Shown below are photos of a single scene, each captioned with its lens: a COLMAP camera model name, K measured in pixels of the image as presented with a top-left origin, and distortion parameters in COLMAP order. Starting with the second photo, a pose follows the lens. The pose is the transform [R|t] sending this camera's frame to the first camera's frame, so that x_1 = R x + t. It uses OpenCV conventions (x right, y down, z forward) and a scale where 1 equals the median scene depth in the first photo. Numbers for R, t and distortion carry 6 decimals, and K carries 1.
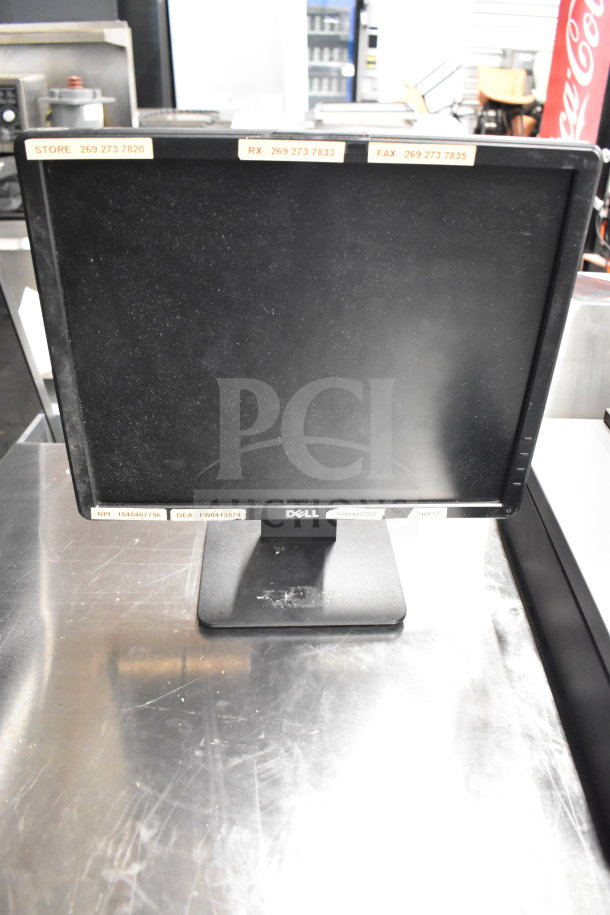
lens RADIAL K [[690.1, 0, 305.5], [0, 690.1, 459.5], [0, 0, 1]] dist [-0.101861, 0.015528]
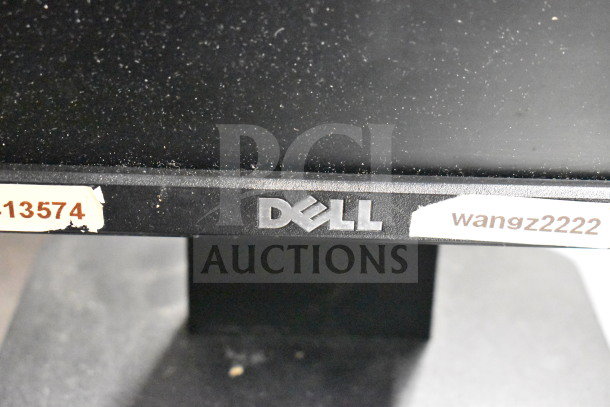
lens RADIAL K [[1124.8, 0, 302.5], [0, 1124.8, 201.6], [0, 0, 1]] dist [-0.017494, 0.000000]
pose [[0.998797, 0.028422, -0.039958, 0.005806], [-0.030146, 0.998611, -0.043221, 0.091882], [0.038674, 0.044374, 0.998266, 0.570612]]
